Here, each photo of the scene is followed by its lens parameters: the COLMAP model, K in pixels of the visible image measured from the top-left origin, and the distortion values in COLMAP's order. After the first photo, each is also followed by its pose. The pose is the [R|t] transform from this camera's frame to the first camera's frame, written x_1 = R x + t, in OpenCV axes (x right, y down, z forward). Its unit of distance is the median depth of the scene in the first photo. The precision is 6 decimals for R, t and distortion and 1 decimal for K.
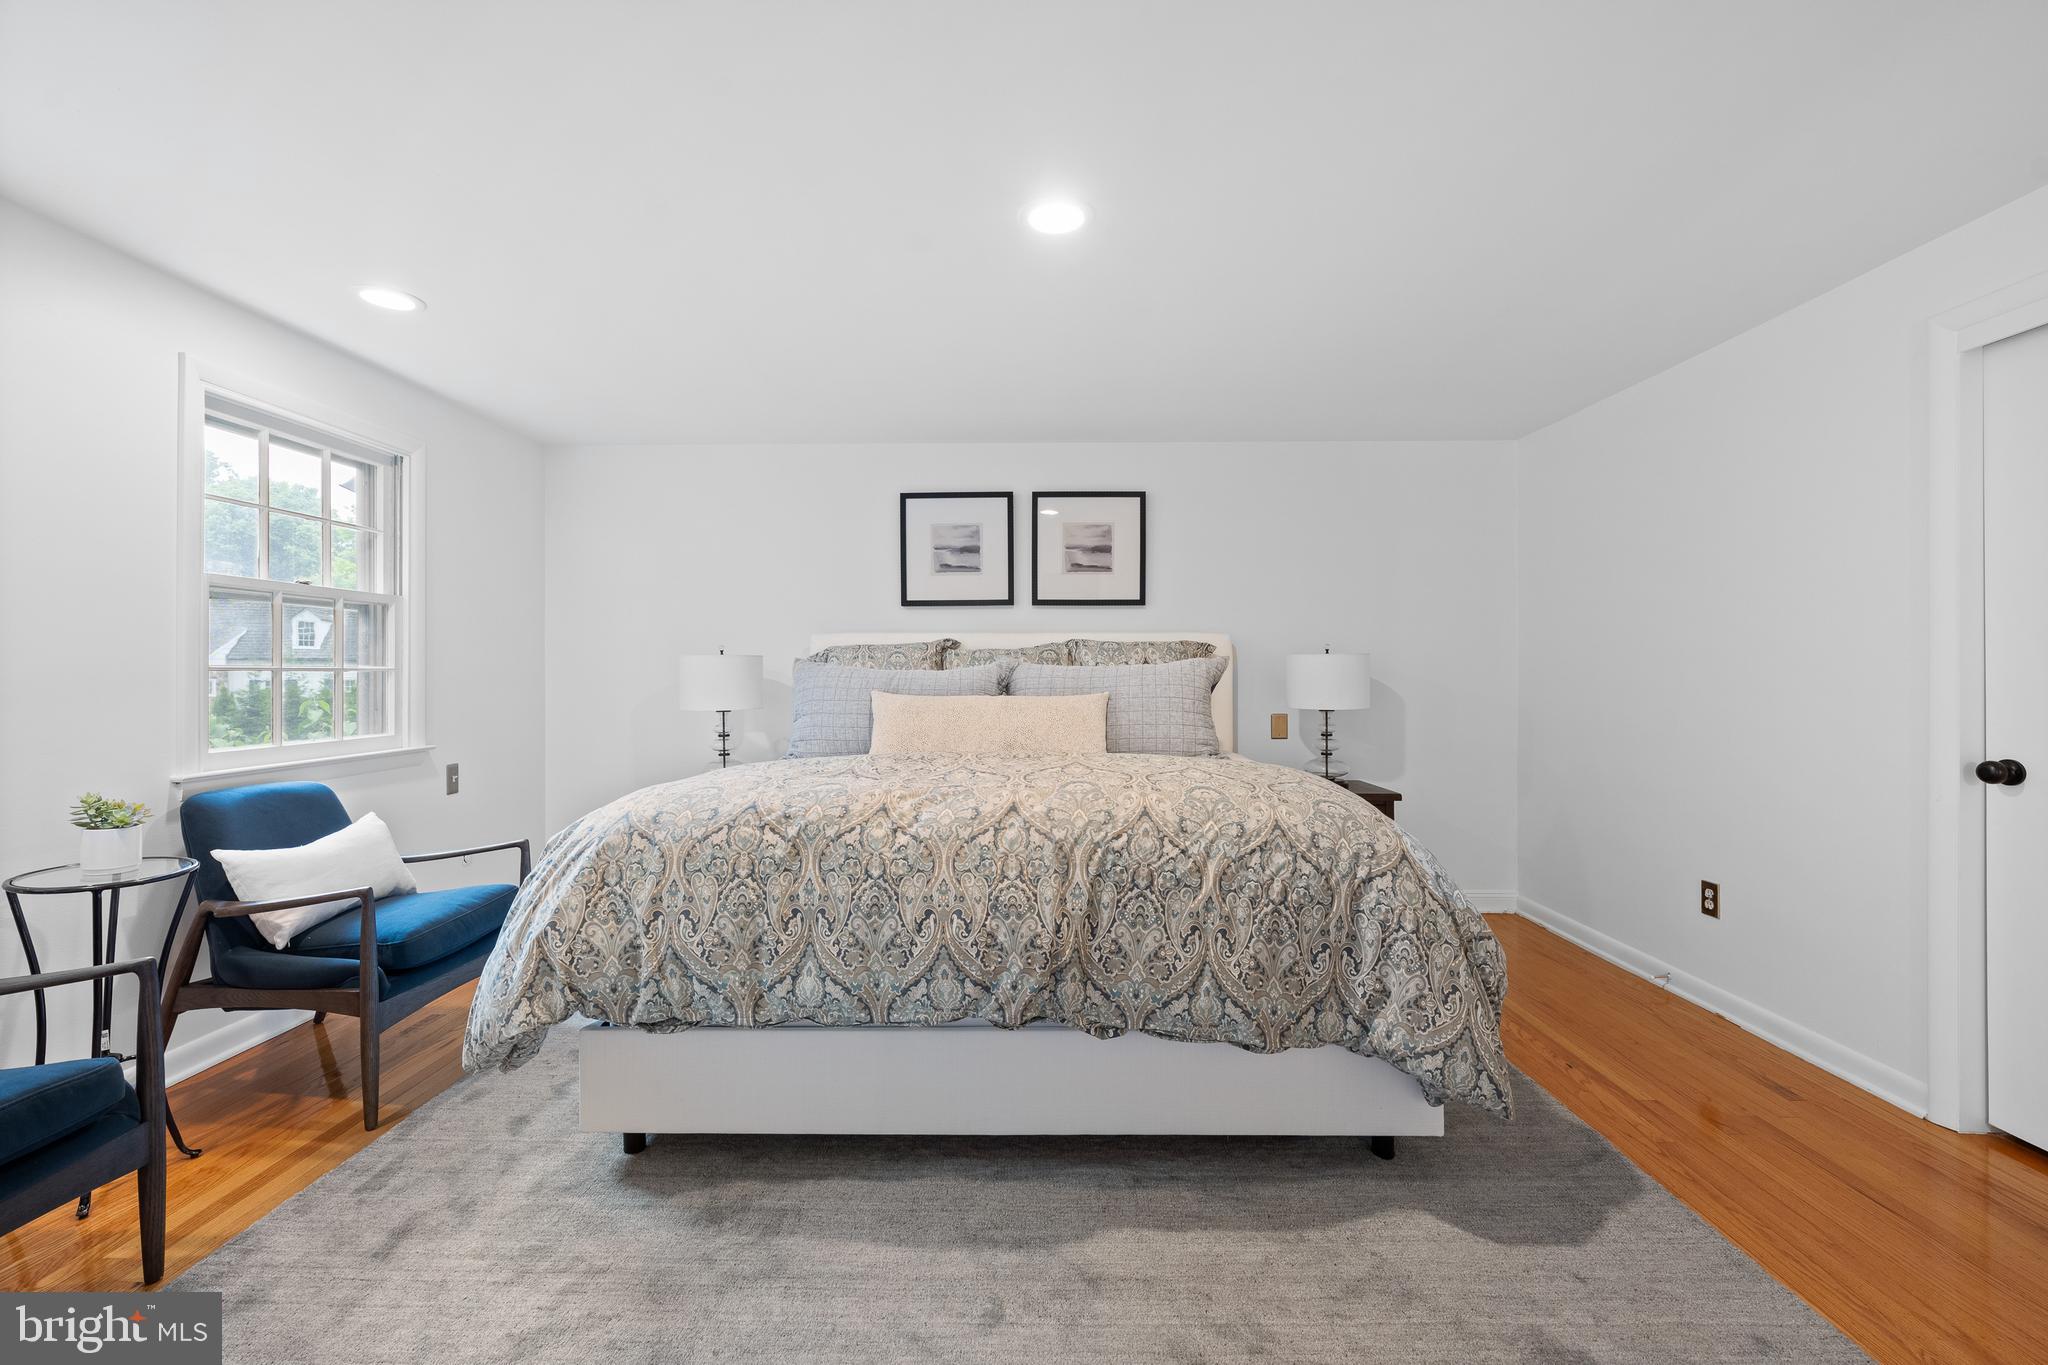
lens RADIAL K [[817.7, 0, 1025.8], [0, 817.7, 672.6], [0, 0, 1]] dist [-0.006442, 0.001235]
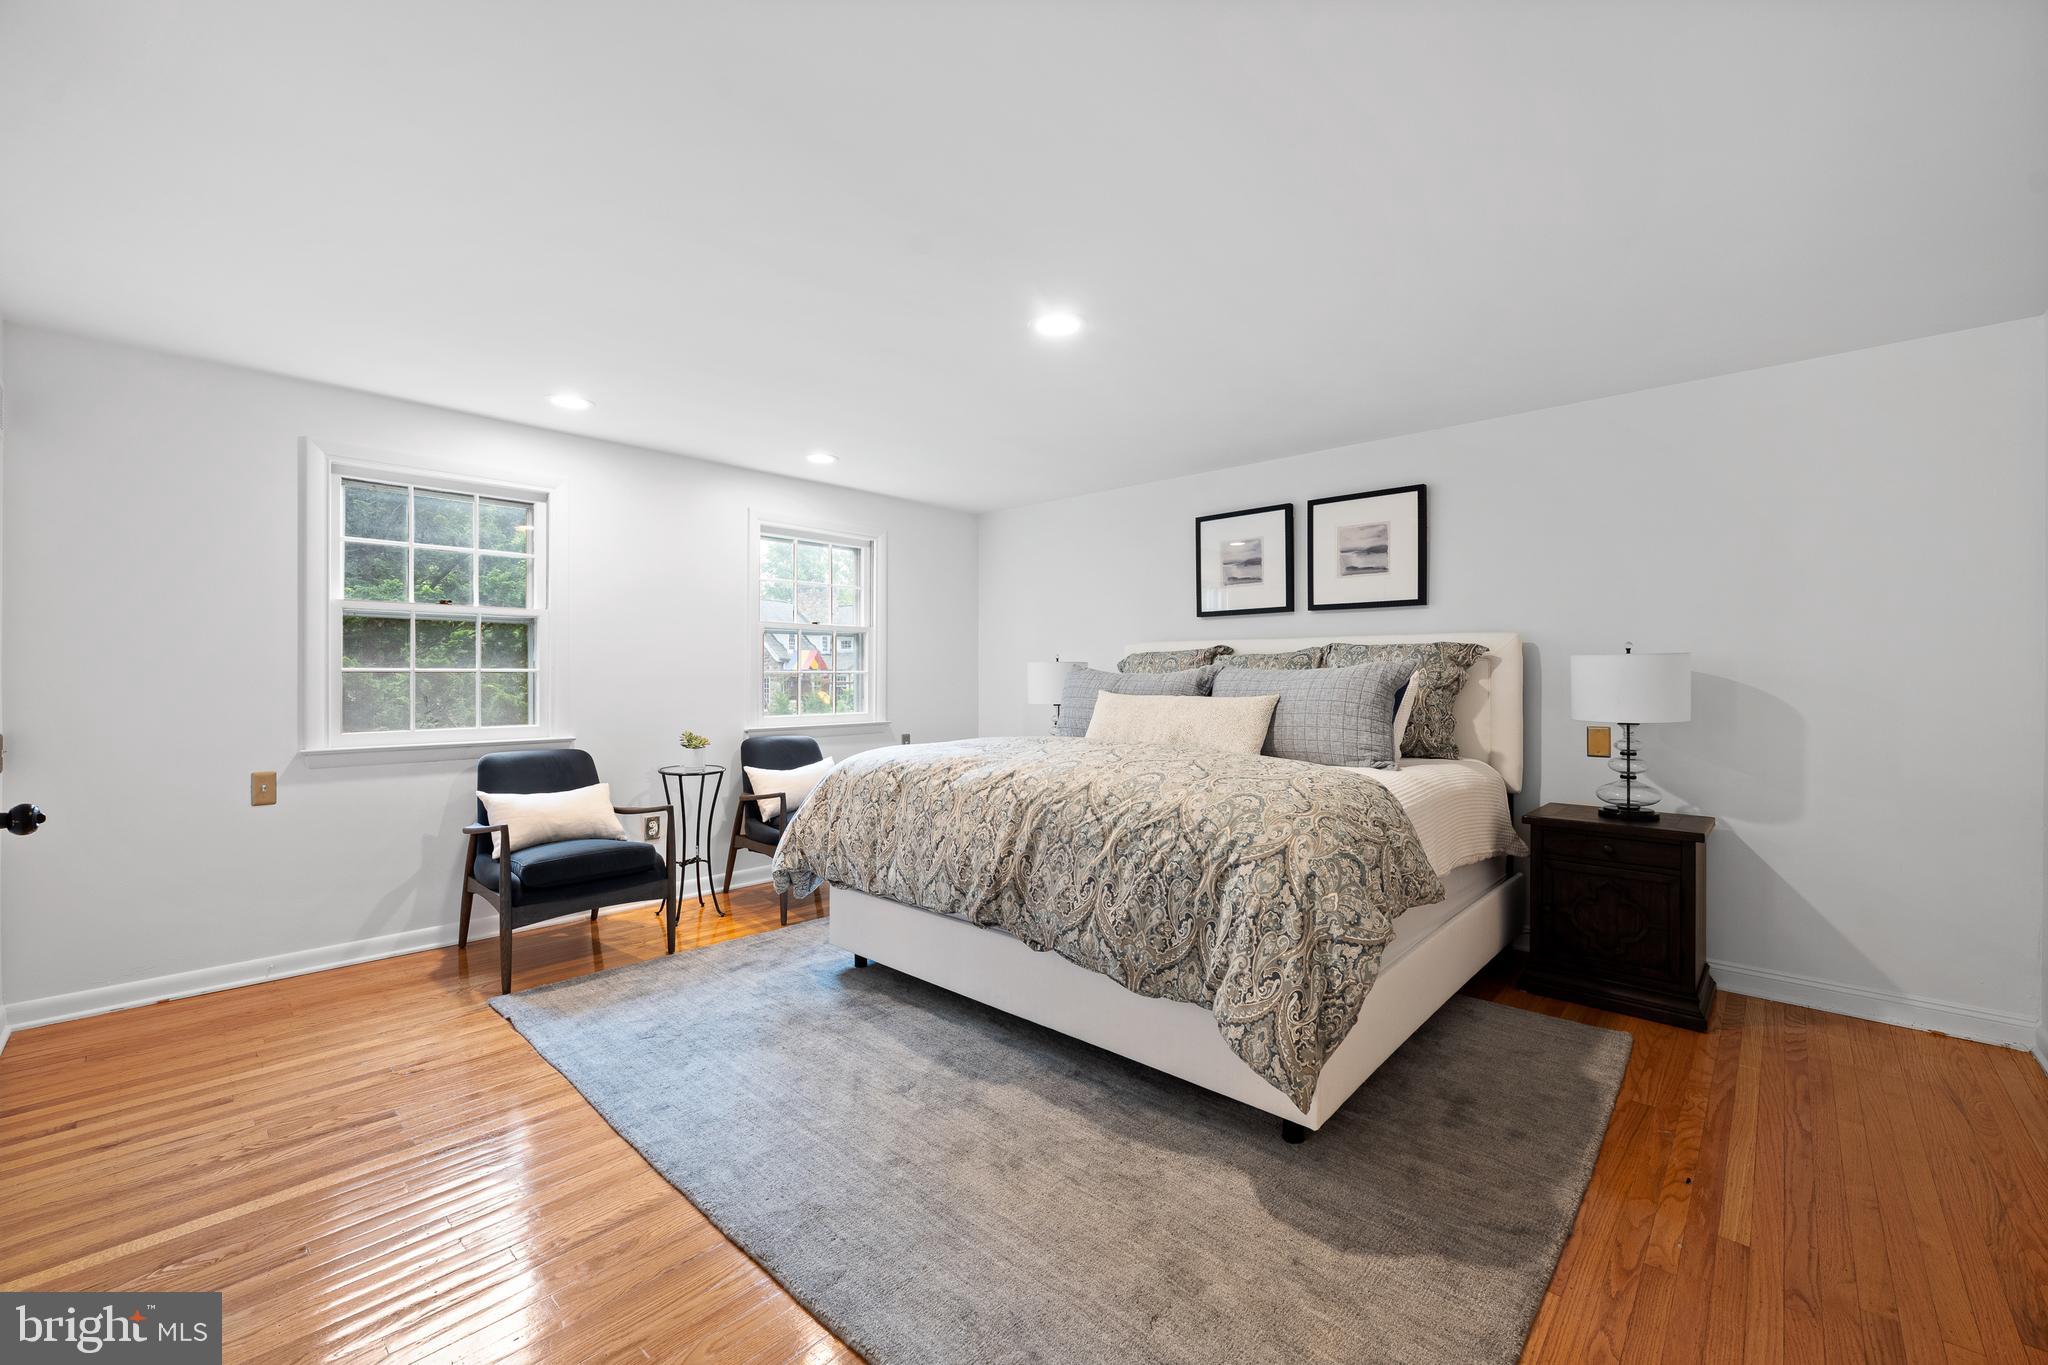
lens RADIAL K [[817.7, 0, 1032.6], [0, 817.7, 676.4], [0, 0, 1]] dist [-0.006442, 0.001235]
pose [[0.749104, 0.003619, -0.662442, 0.943225], [-0.003094, 0.999993, 0.001964, -0.001440], [0.662445, 0.000578, 0.749110, -0.001393]]
